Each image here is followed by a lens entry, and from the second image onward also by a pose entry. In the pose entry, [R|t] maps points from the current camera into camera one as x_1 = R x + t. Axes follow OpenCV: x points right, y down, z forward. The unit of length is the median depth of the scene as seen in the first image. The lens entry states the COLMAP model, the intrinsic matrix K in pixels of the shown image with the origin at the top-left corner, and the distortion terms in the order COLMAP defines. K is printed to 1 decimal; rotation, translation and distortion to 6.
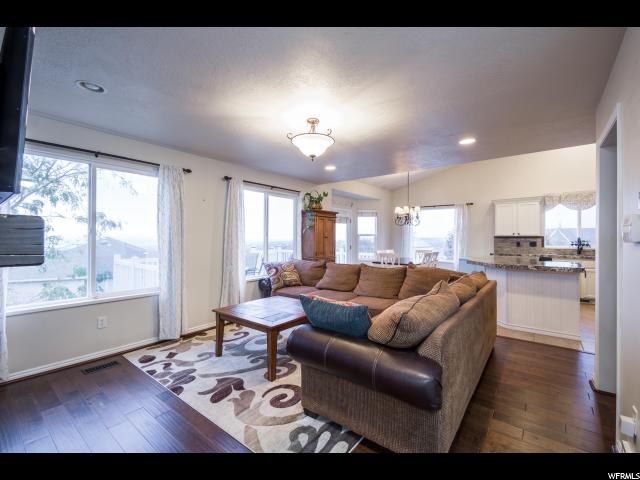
lens RADIAL K [[285.4, 0, 320.1], [0, 285.4, 241.6], [0, 0, 1]] dist [0.020410, -0.006200]
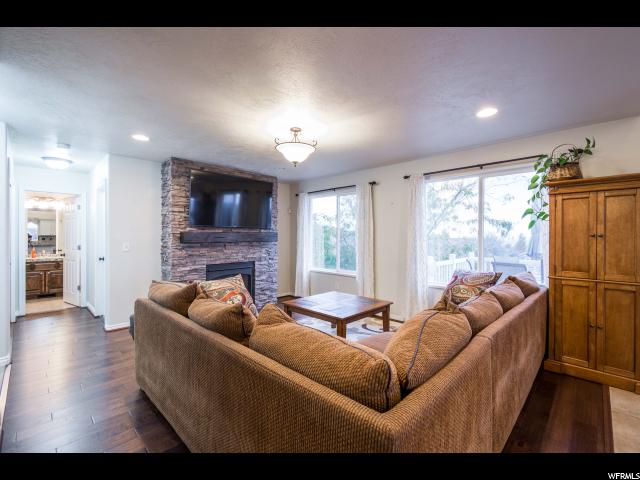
lens RADIAL K [[285.4, 0, 323.0], [0, 285.4, 235.9], [0, 0, 1]] dist [0.020410, -0.006200]
pose [[-0.094476, -0.004723, -0.995516, 0.433503], [-0.011167, 0.999931, -0.003684, -0.008110], [0.995464, 0.010769, -0.094522, 0.513376]]
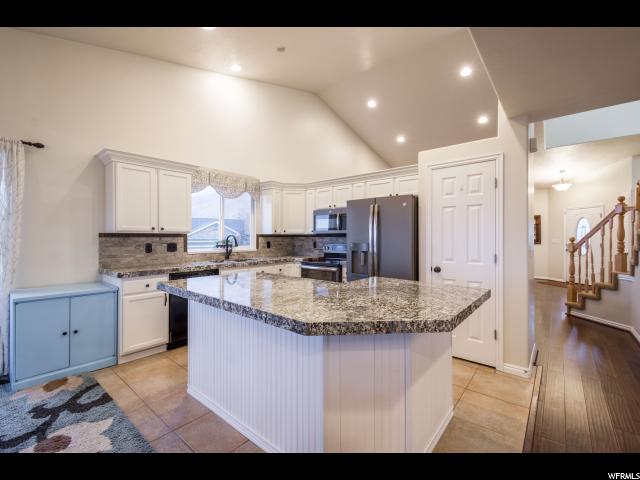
lens RADIAL K [[285.4, 0, 326.8], [0, 285.4, 236.5], [0, 0, 1]] dist [0.020410, -0.006200]
pose [[0.006630, -0.000844, 0.999978, 0.168227], [0.009778, 0.999952, 0.000779, -0.010018], [-0.999930, 0.009773, 0.006638, 0.685177]]
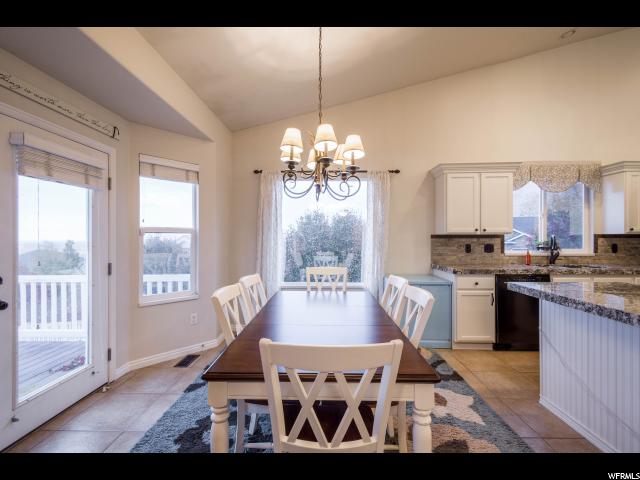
lens RADIAL K [[285.4, 0, 318.3], [0, 285.4, 238.5], [0, 0, 1]] dist [0.020410, -0.006200]
pose [[0.790002, -0.004850, 0.613085, 0.113459], [0.009929, 0.999939, -0.004884, -0.011169], [-0.613024, 0.009946, 0.790001, 0.752183]]
